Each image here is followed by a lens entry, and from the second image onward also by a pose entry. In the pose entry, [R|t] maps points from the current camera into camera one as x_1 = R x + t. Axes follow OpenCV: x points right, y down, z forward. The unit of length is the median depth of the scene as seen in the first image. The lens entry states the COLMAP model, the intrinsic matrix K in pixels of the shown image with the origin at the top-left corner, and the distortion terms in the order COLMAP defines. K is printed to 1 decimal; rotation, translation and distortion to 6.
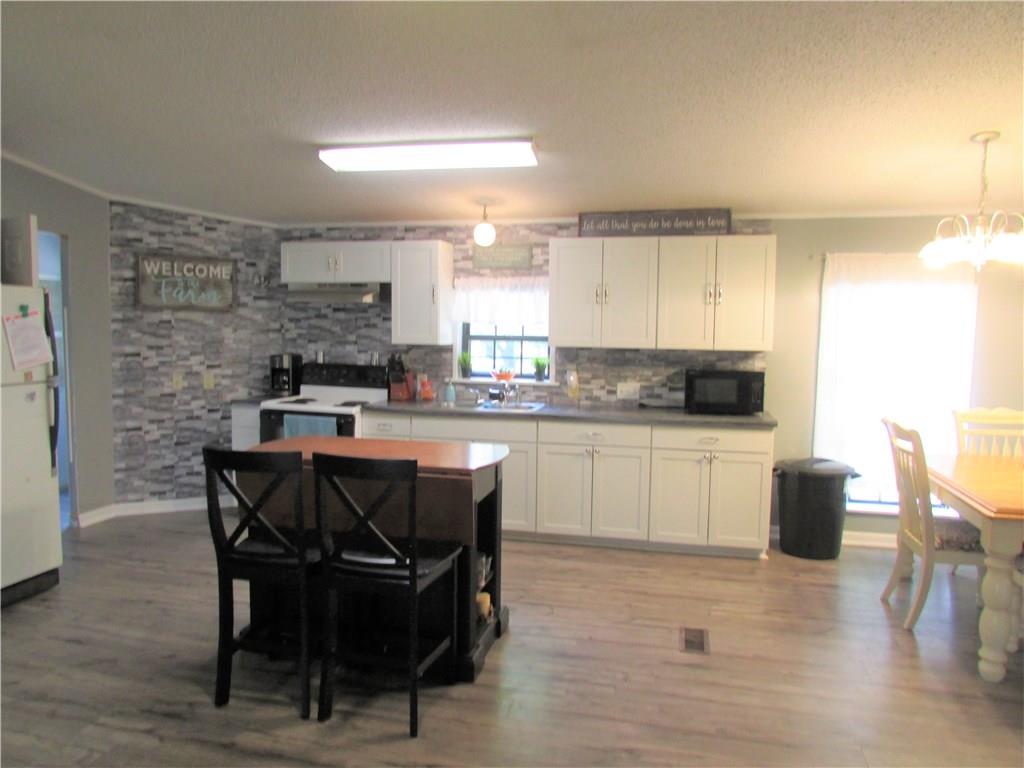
lens RADIAL K [[742.3, 0, 512.0], [0, 742.3, 384.0], [0, 0, 1]] dist [-0.014525, -0.007444]
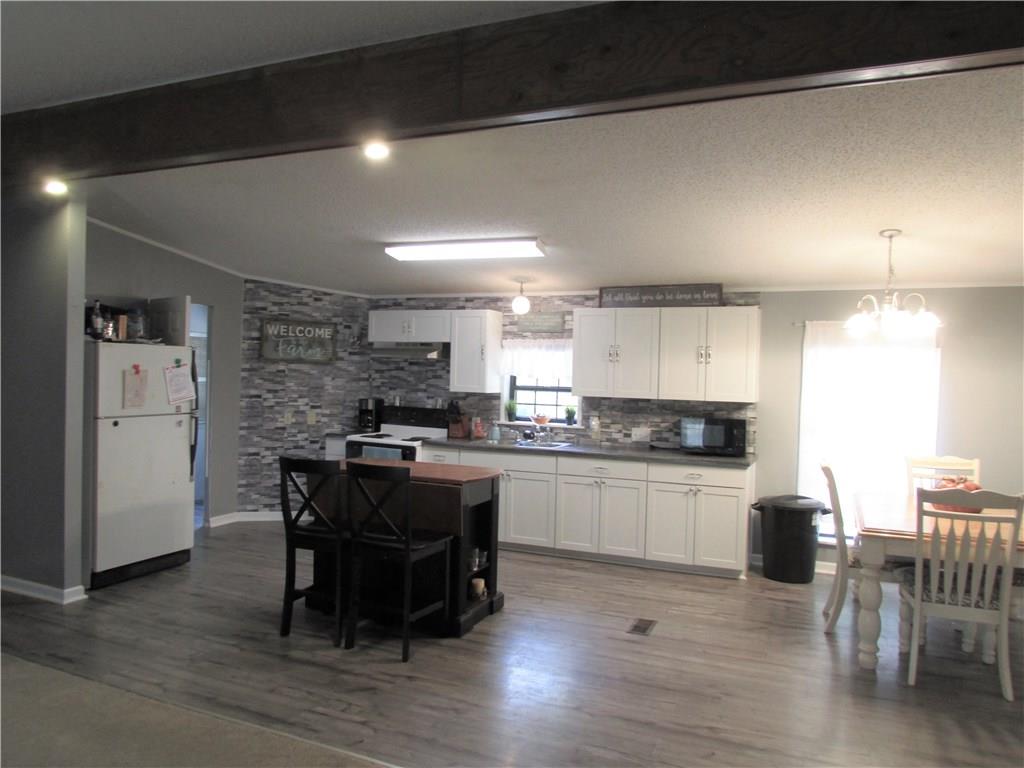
lens RADIAL K [[742.3, 0, 512.0], [0, 742.3, 384.0], [0, 0, 1]] dist [-0.014525, -0.007444]
pose [[0.985622, 0.015911, -0.168217, 0.152159], [-0.027410, 0.997426, -0.066259, 0.012824], [0.166730, 0.069917, 0.983521, -0.209916]]
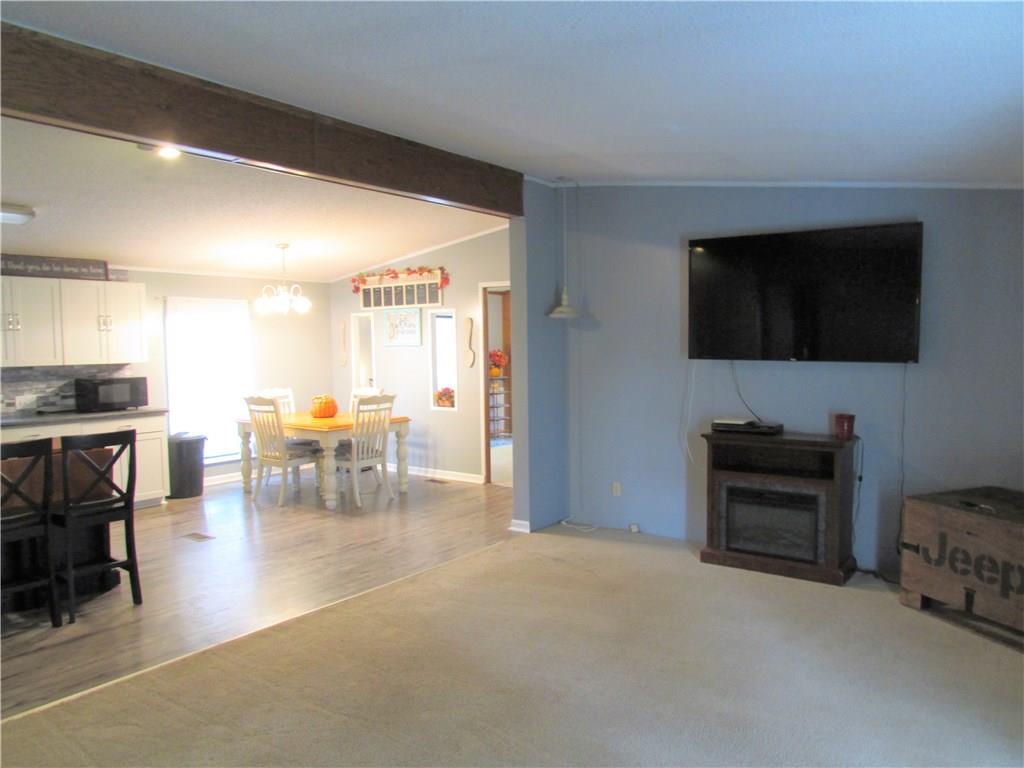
lens RADIAL K [[742.3, 0, 512.0], [0, 742.3, 384.0], [0, 0, 1]] dist [-0.014525, -0.007444]
pose [[0.401530, -0.069828, 0.913180, -0.621386], [0.090674, 0.995221, 0.036231, 0.008258], [-0.911346, 0.068254, 0.405943, -0.211390]]
